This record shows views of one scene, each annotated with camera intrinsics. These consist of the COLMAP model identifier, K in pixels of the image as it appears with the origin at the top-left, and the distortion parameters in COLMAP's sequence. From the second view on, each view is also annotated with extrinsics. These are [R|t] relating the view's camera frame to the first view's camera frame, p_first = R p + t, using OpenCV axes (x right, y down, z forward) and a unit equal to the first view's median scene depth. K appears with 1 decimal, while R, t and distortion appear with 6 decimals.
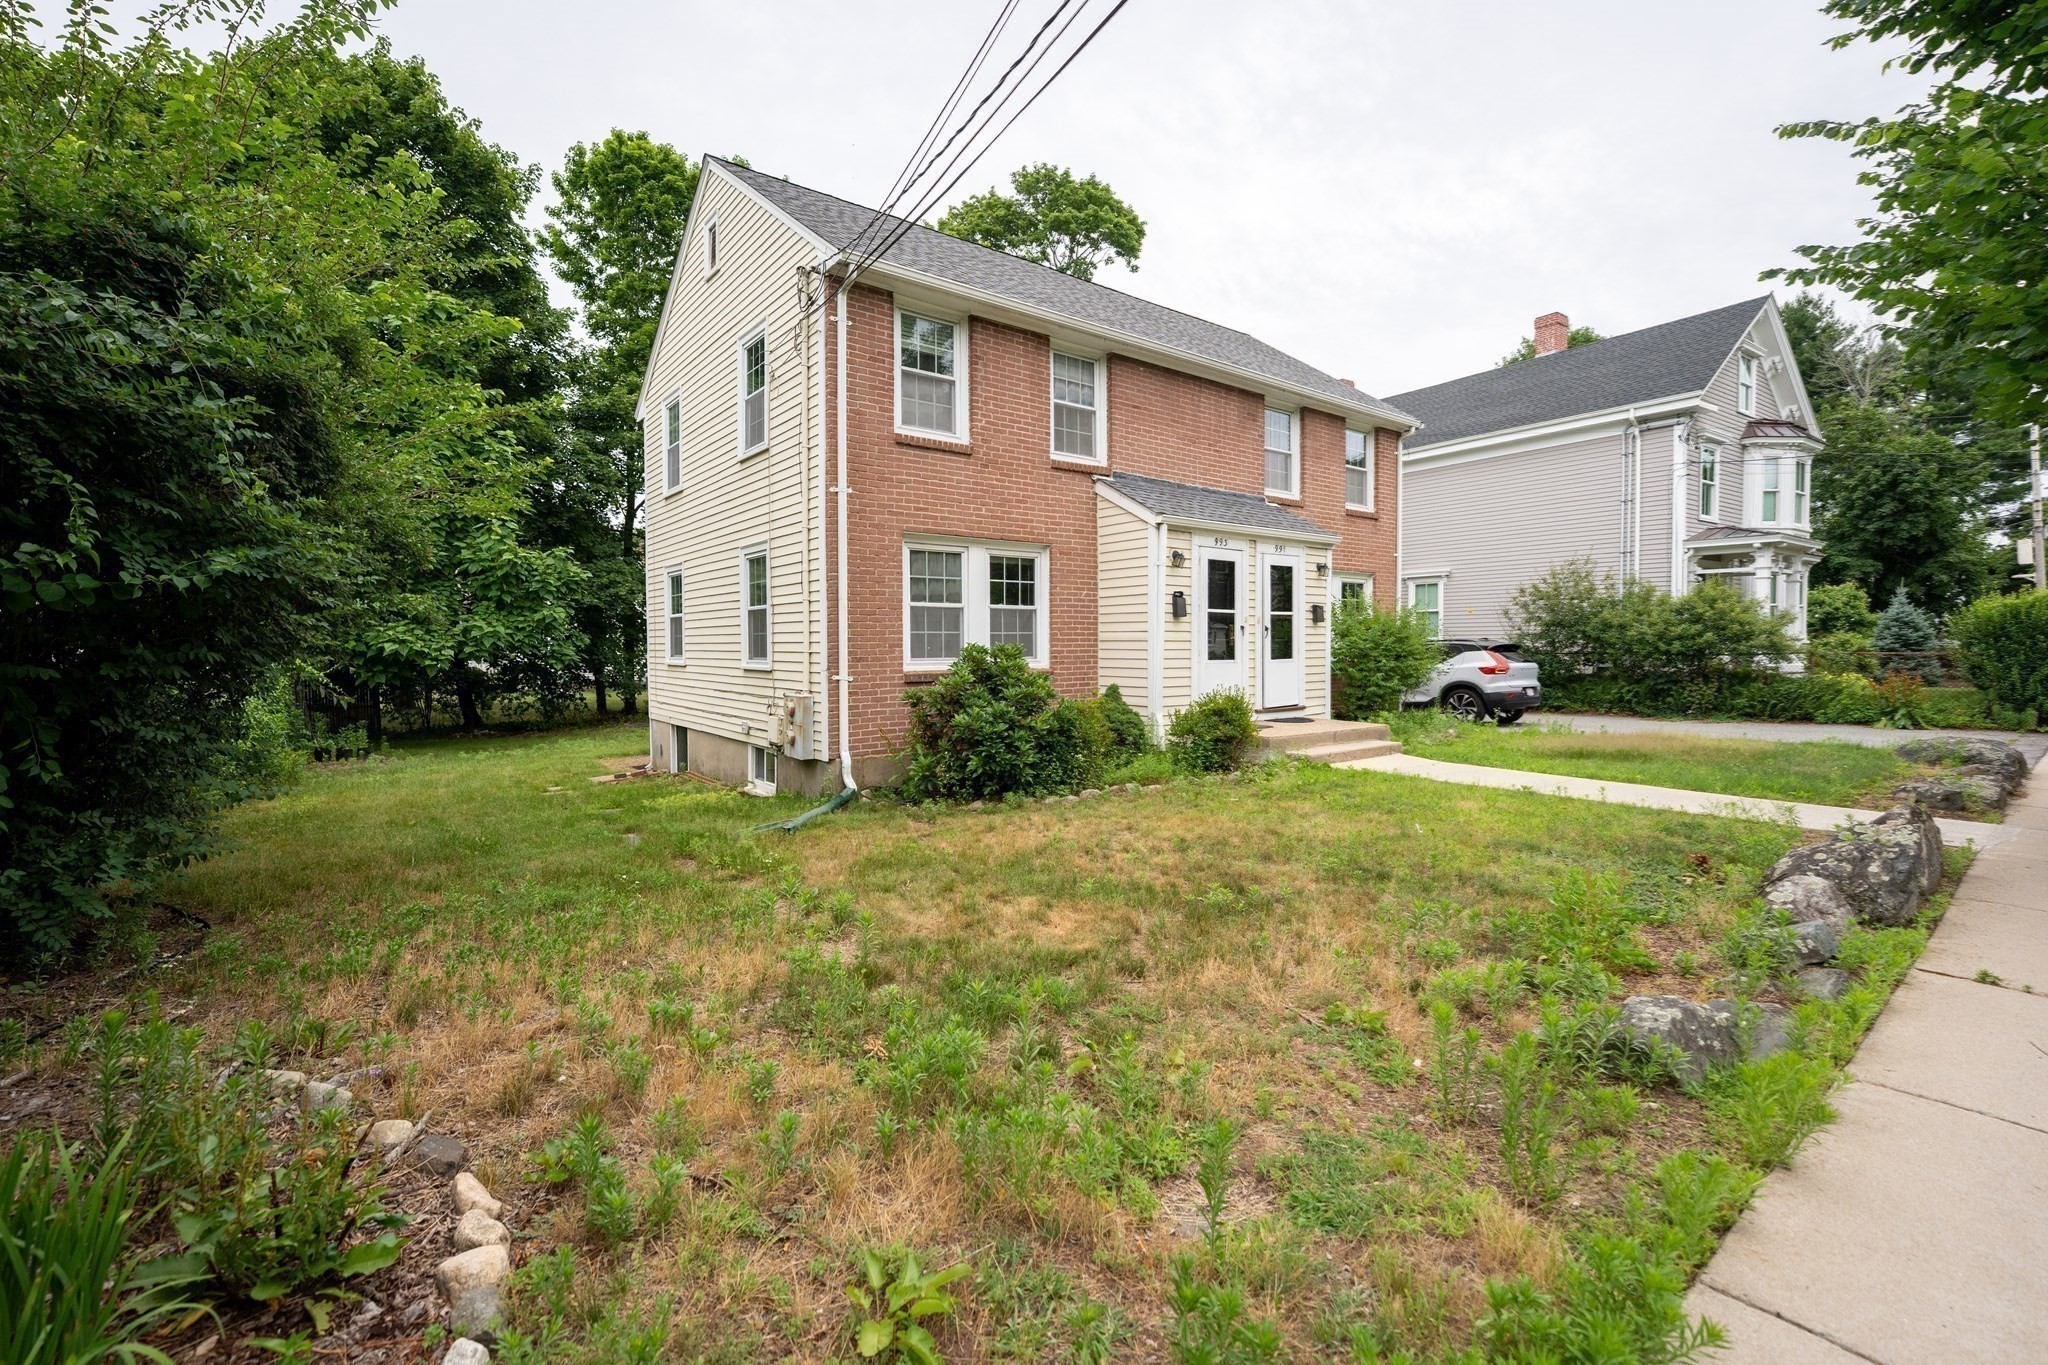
lens RADIAL K [[828.8, 0, 1064.6], [0, 828.8, 657.9], [0, 0, 1]] dist [-0.000101, -0.000014]
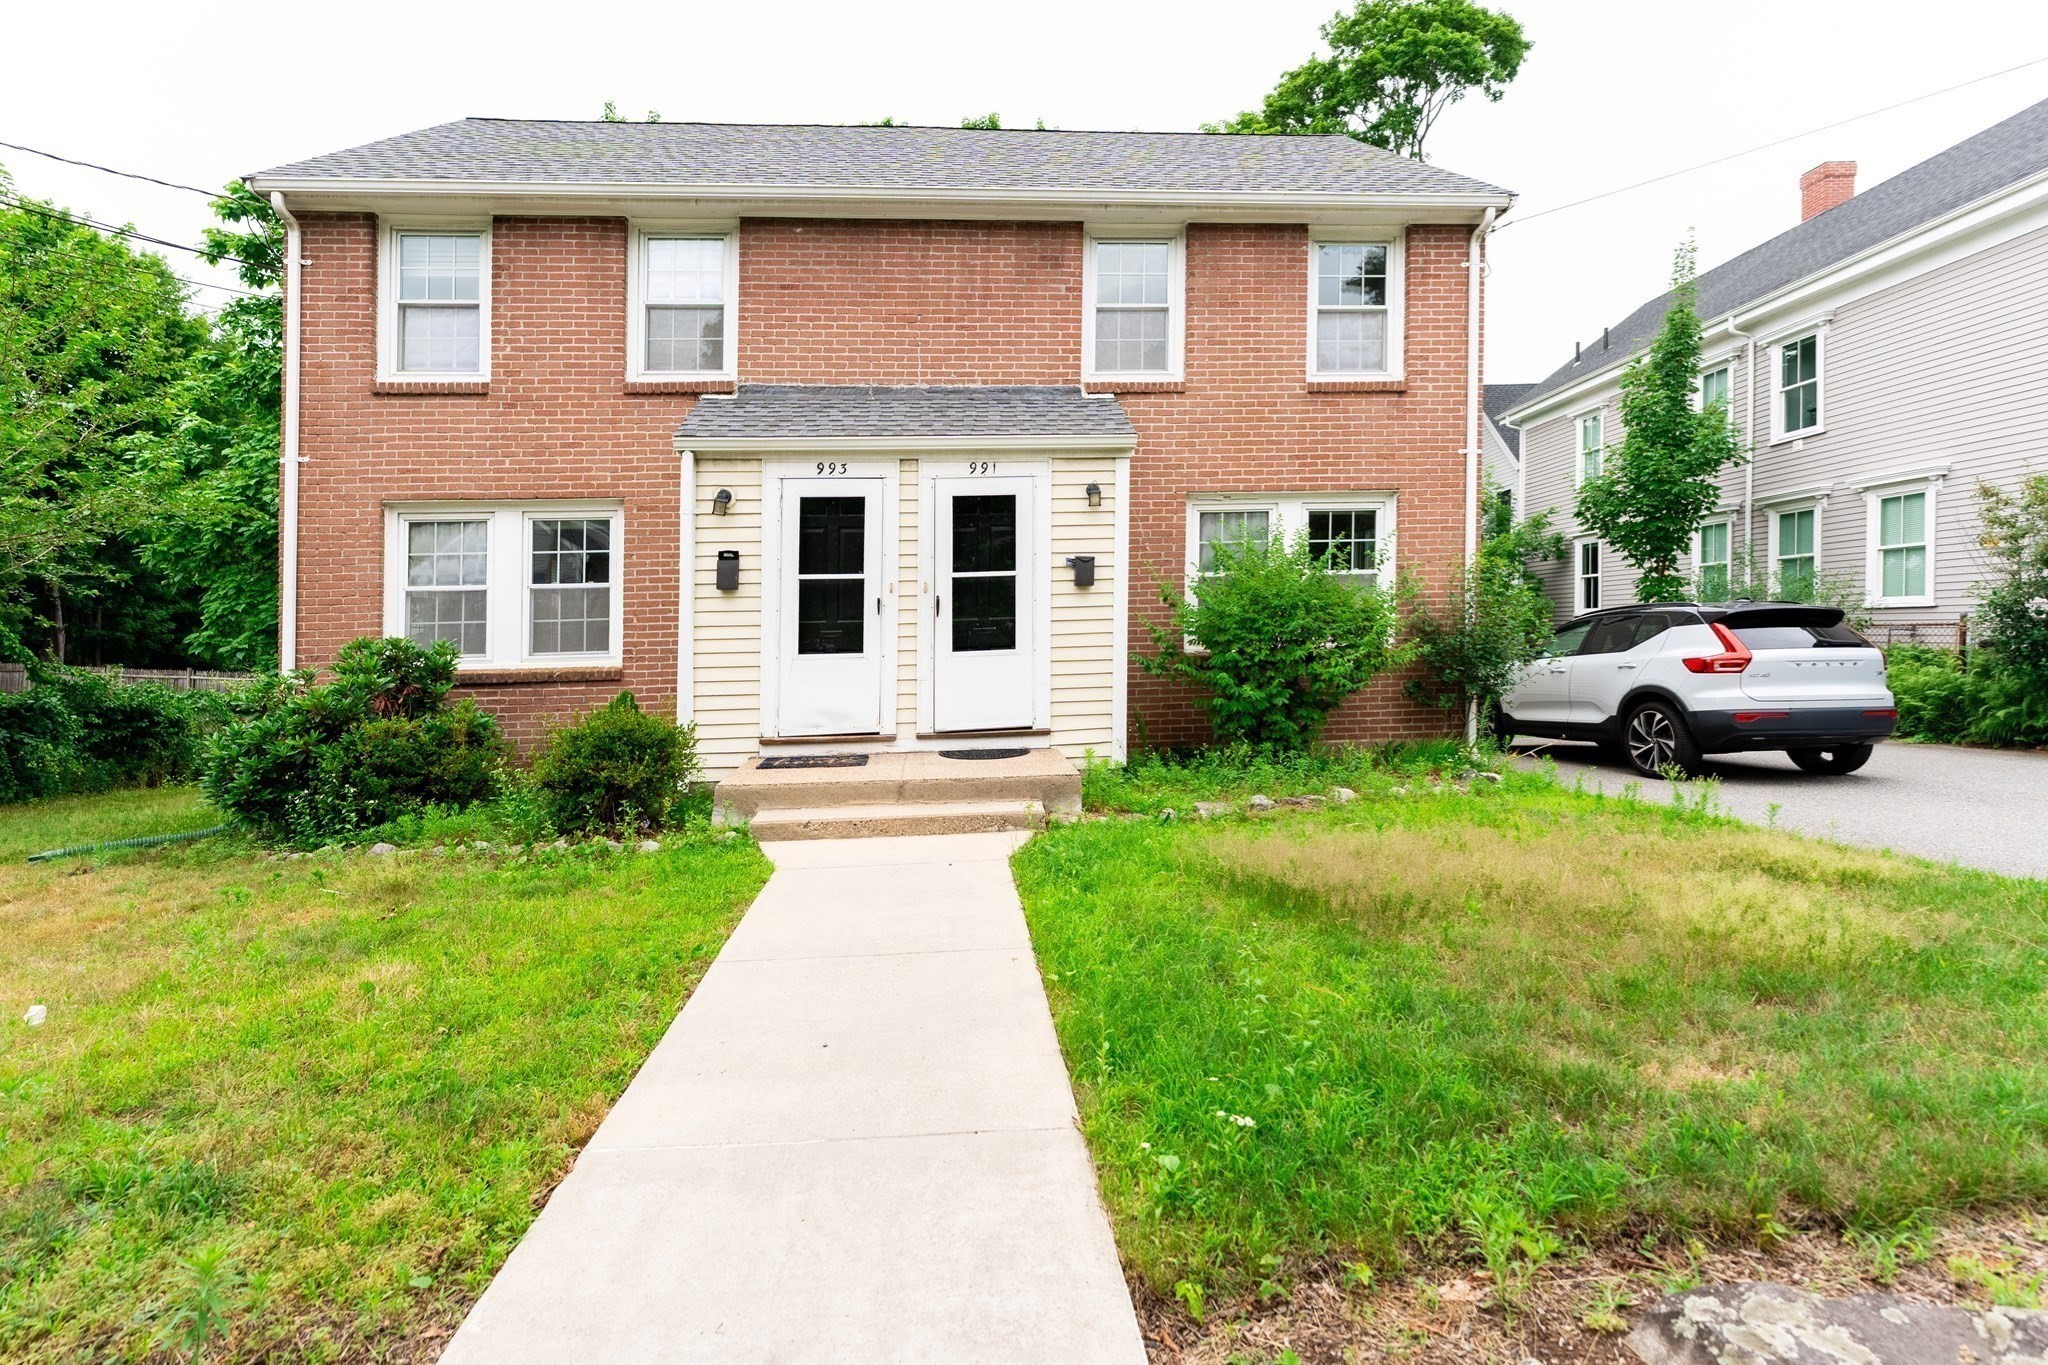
lens RADIAL K [[882.4, 0, 1028.1], [0, 882.4, 625.4], [0, 0, 1]] dist [0.007167, -0.000029]
pose [[0.837684, -0.017526, -0.545874, 0.626865], [0.012337, 0.999837, -0.013170, -0.008122], [0.546016, 0.004298, 0.837764, 0.475084]]
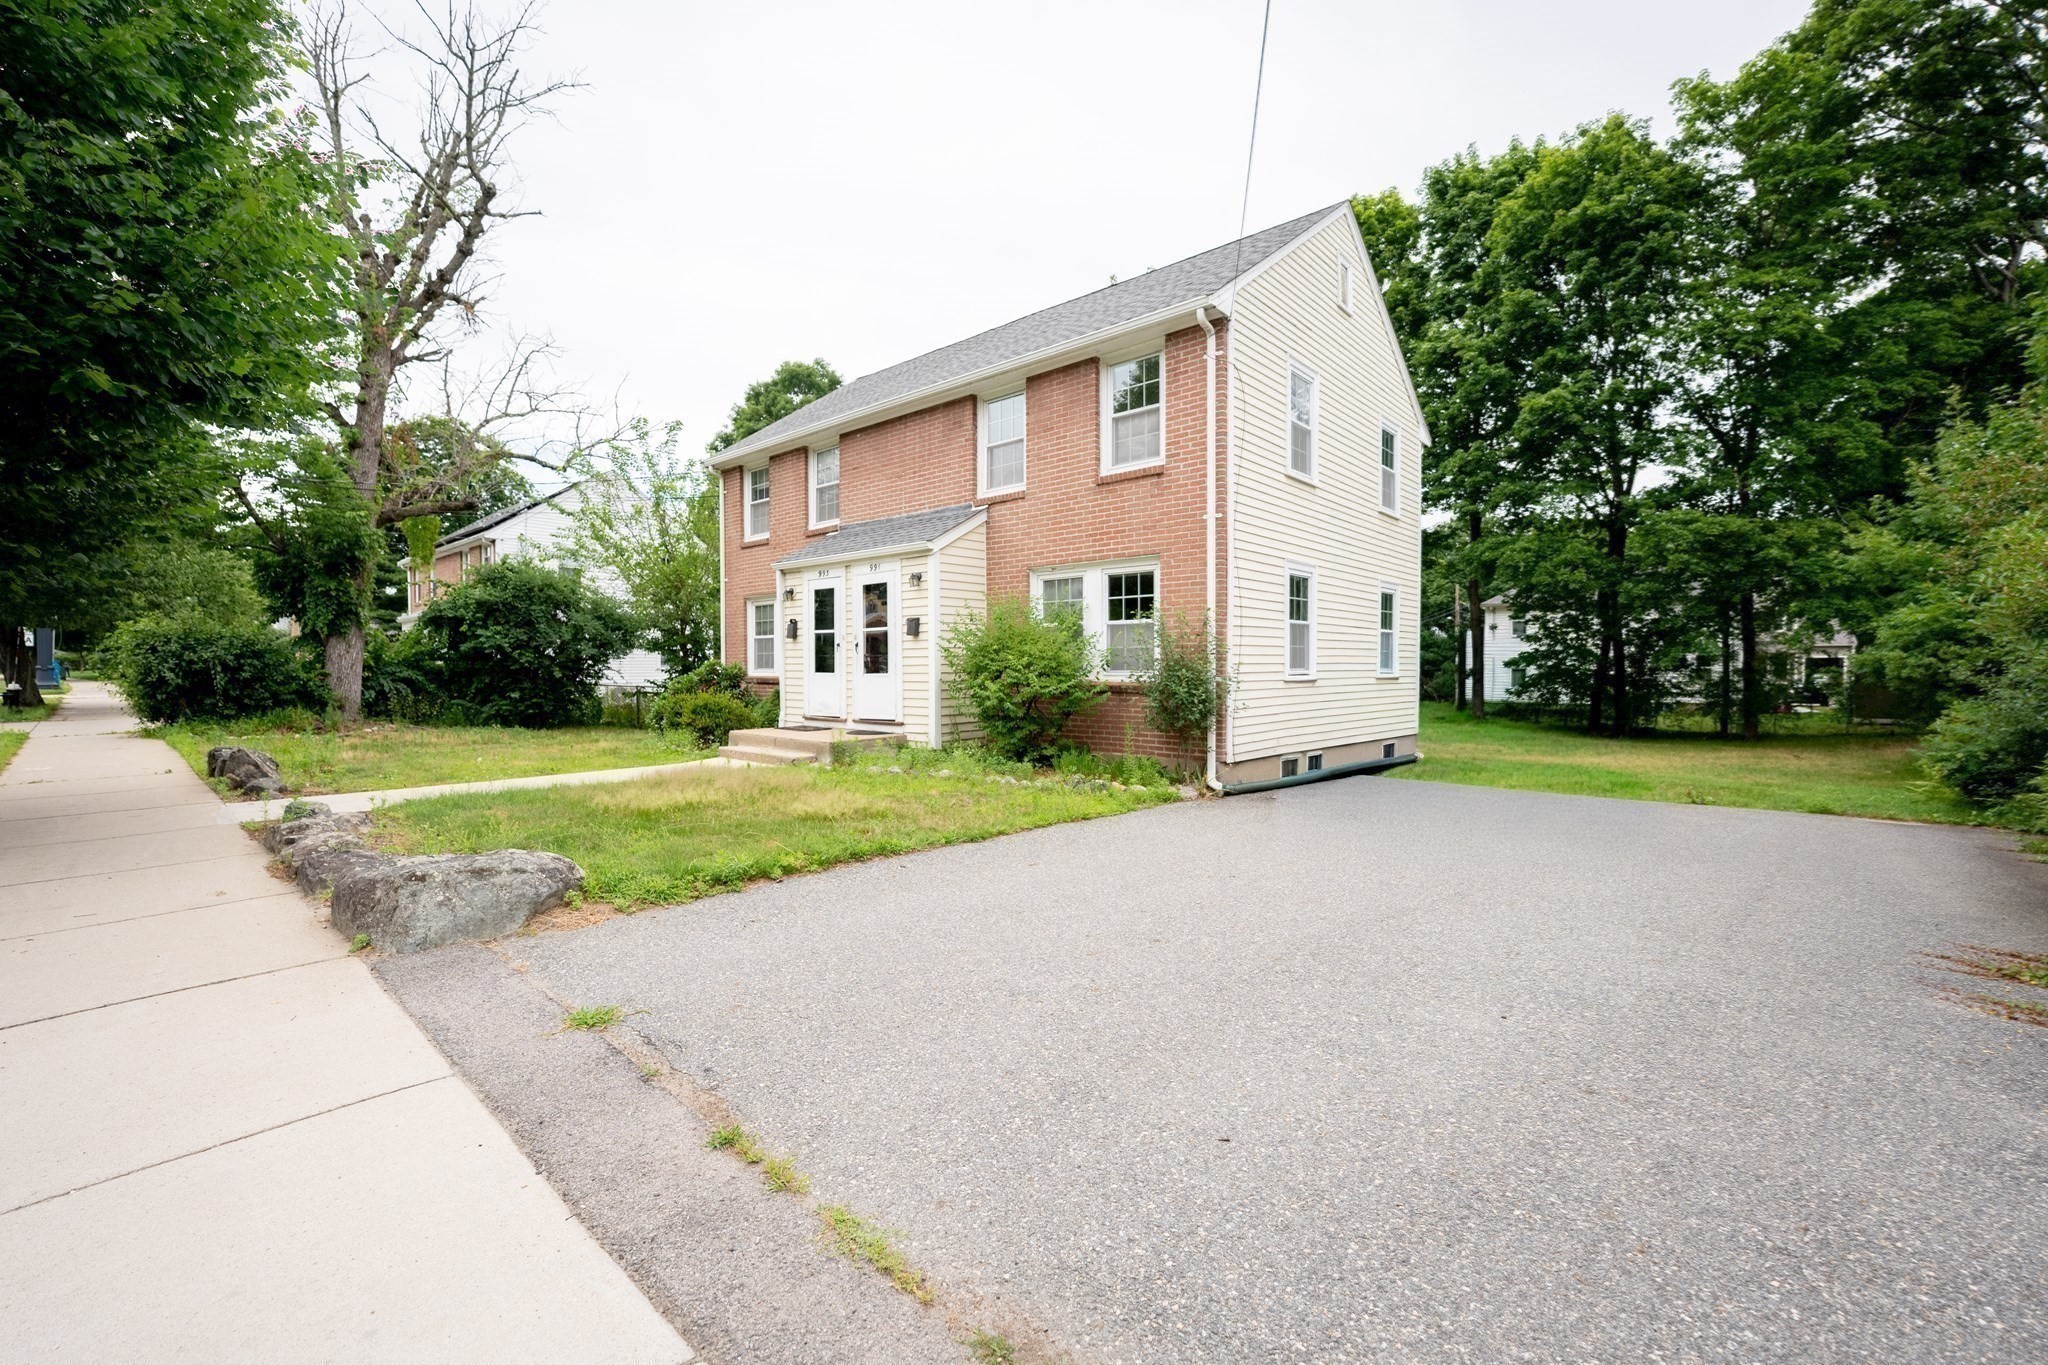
lens RADIAL K [[828.8, 0, 1064.6], [0, 828.8, 657.9], [0, 0, 1]] dist [-0.000101, -0.000014]
pose [[0.210785, 0.000055, -0.977532, 1.298881], [-0.011302, 0.999933, -0.002381, -0.018554], [0.977467, 0.011550, 0.210772, 0.997234]]
